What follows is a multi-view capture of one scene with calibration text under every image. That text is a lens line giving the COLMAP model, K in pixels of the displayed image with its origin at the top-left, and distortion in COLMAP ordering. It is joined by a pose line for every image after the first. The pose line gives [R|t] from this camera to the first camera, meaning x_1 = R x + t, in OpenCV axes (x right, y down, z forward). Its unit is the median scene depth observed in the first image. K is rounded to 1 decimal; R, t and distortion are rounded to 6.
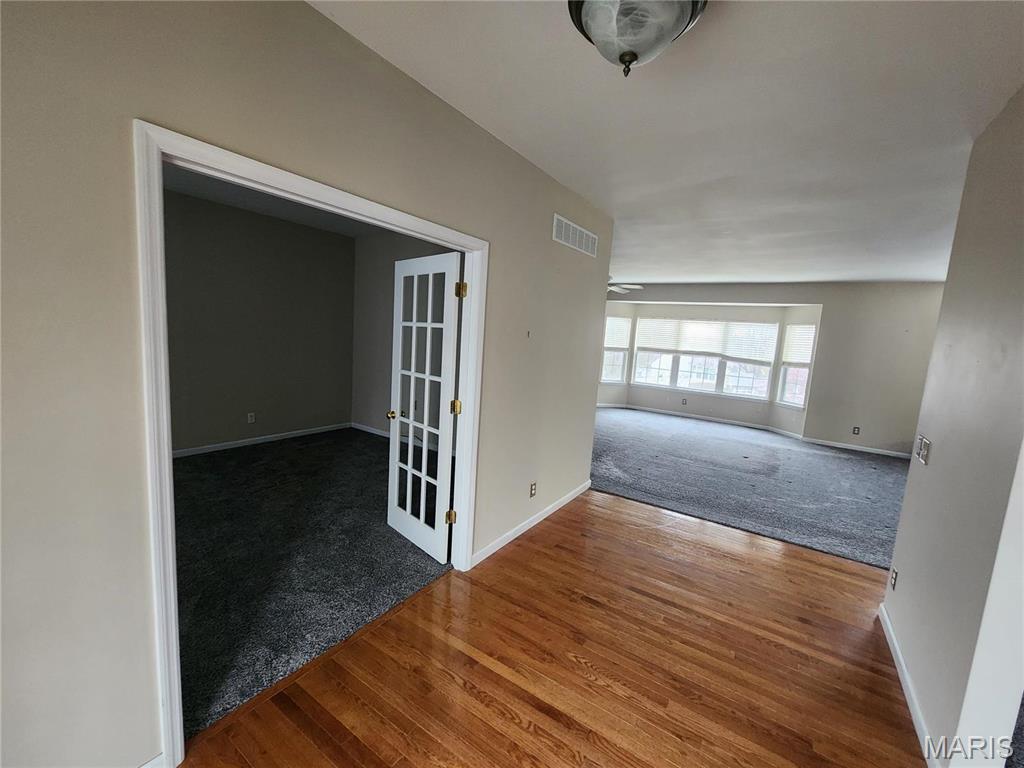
lens RADIAL K [[420.3, 0, 515.1], [0, 420.3, 382.1], [0, 0, 1]] dist [-0.006225, 0.001748]
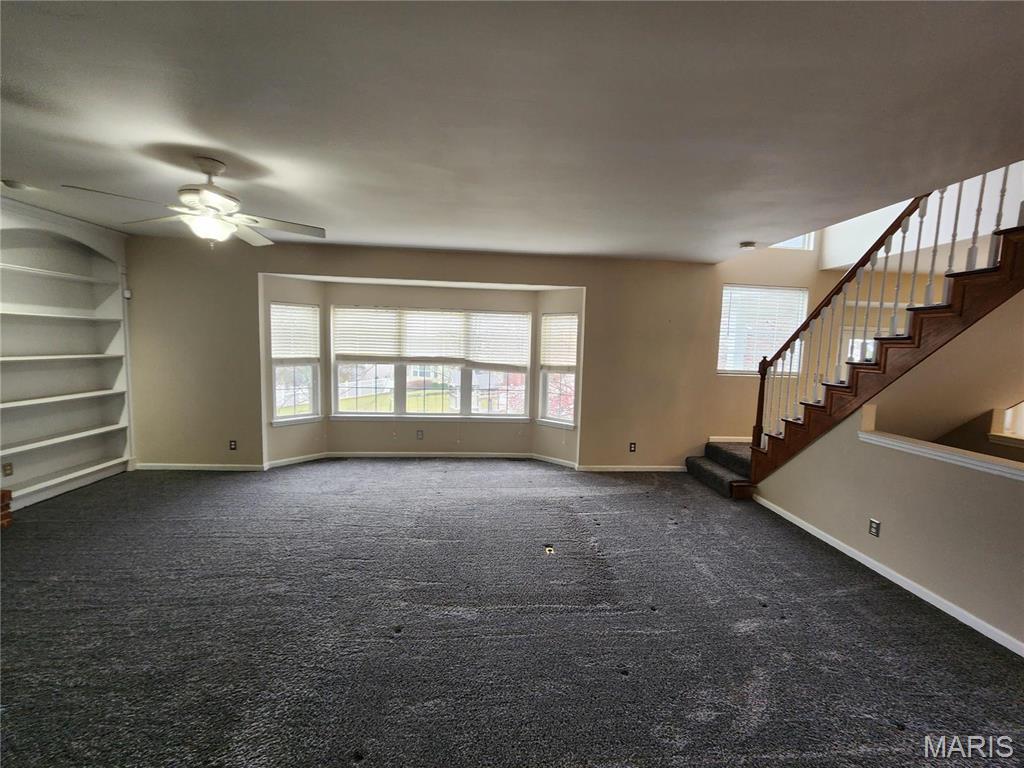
lens RADIAL K [[420.3, 0, 529.3], [0, 420.3, 385.9], [0, 0, 1]] dist [-0.006225, 0.001748]
pose [[0.771424, -0.105920, 0.627444, 0.141251], [0.096603, 0.994114, 0.049048, -0.048534], [-0.628946, 0.022777, 0.777115, 0.411078]]
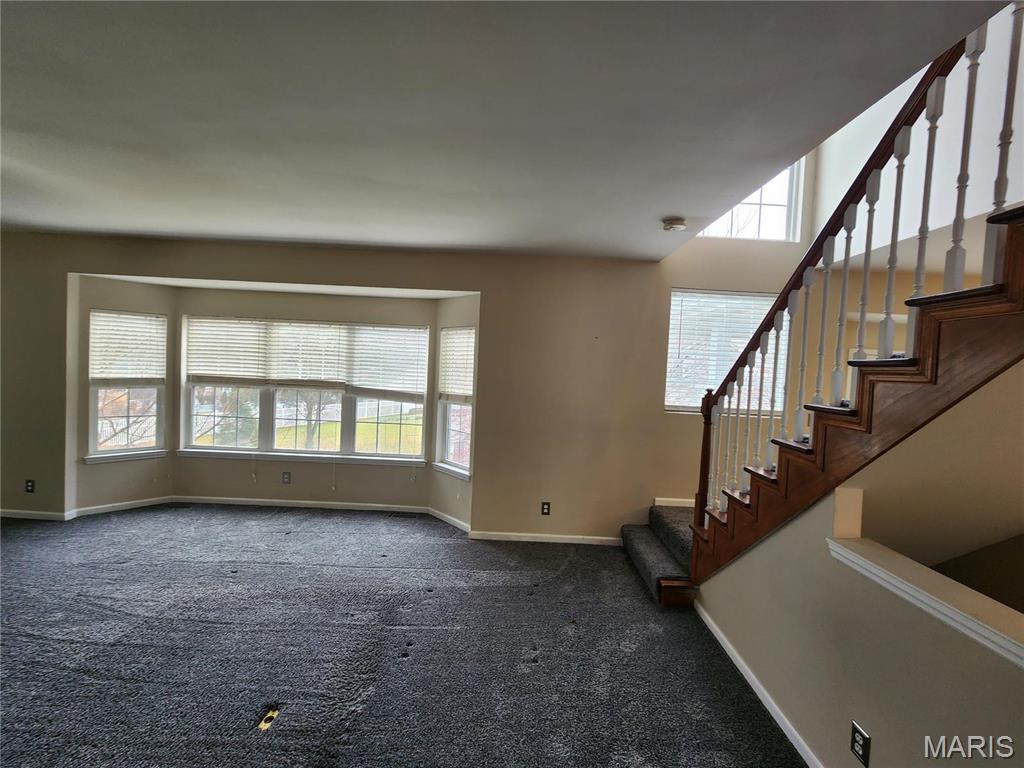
lens RADIAL K [[420.3, 0, 521.4], [0, 420.3, 381.6], [0, 0, 1]] dist [-0.006225, 0.001748]
pose [[0.824192, -0.050184, 0.564082, 0.384439], [0.076303, 0.996824, -0.022805, -0.041109], [-0.561146, 0.061837, 0.825404, 0.432637]]
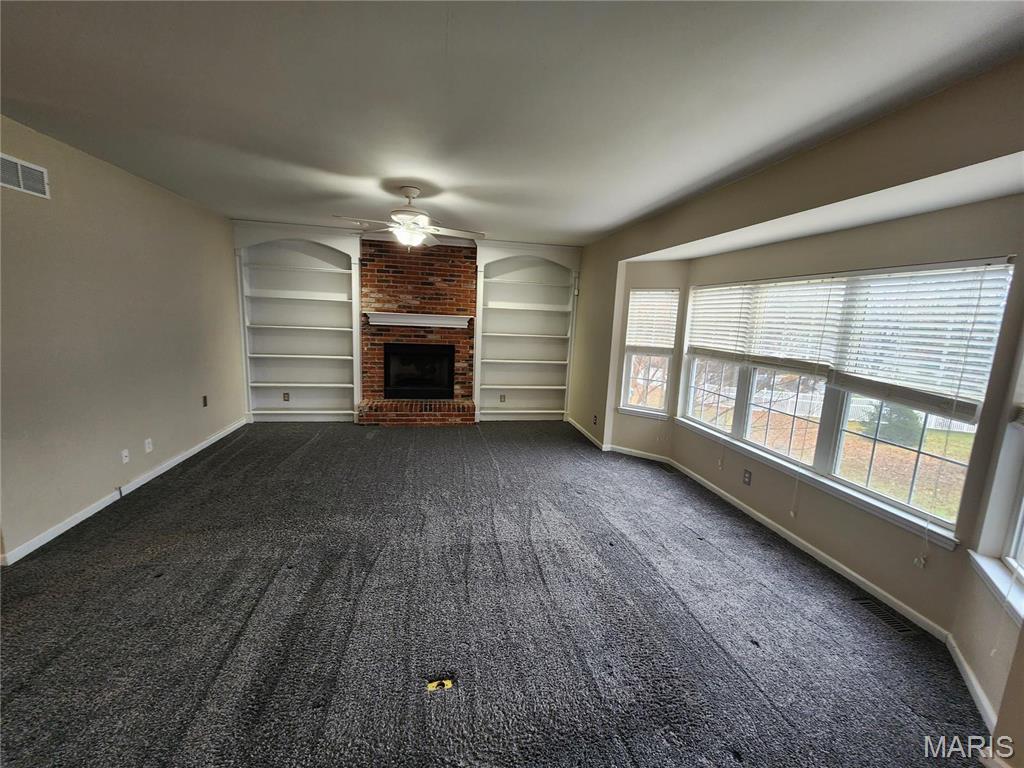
lens RADIAL K [[420.3, 0, 516.3], [0, 420.3, 383.5], [0, 0, 1]] dist [-0.006225, 0.001748]
pose [[0.712982, 0.078825, -0.696738, 0.565495], [-0.081976, 0.996218, 0.028819, -0.043889], [0.696374, 0.036569, 0.716747, 0.573636]]
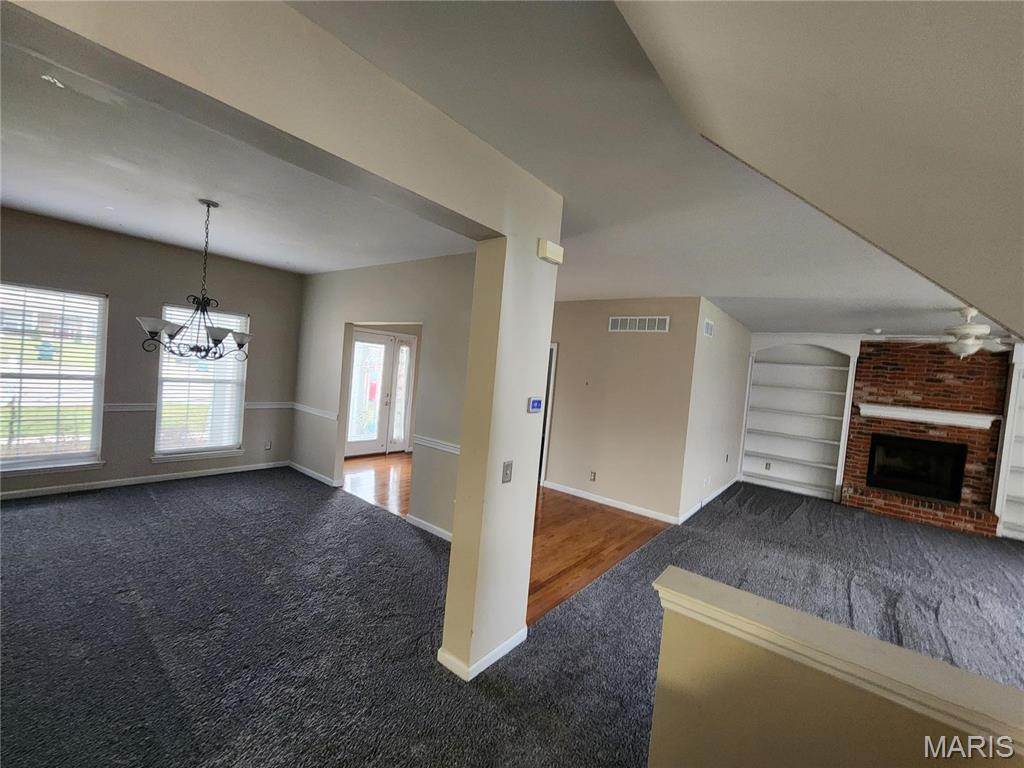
lens RADIAL K [[420.3, 0, 515.6], [0, 420.3, 383.4], [0, 0, 1]] dist [-0.006225, 0.001748]
pose [[-0.059440, -0.037075, -0.997543, 0.714296], [-0.213299, 0.976702, -0.023591, -0.002212], [0.975177, 0.211372, -0.065963, 0.304537]]
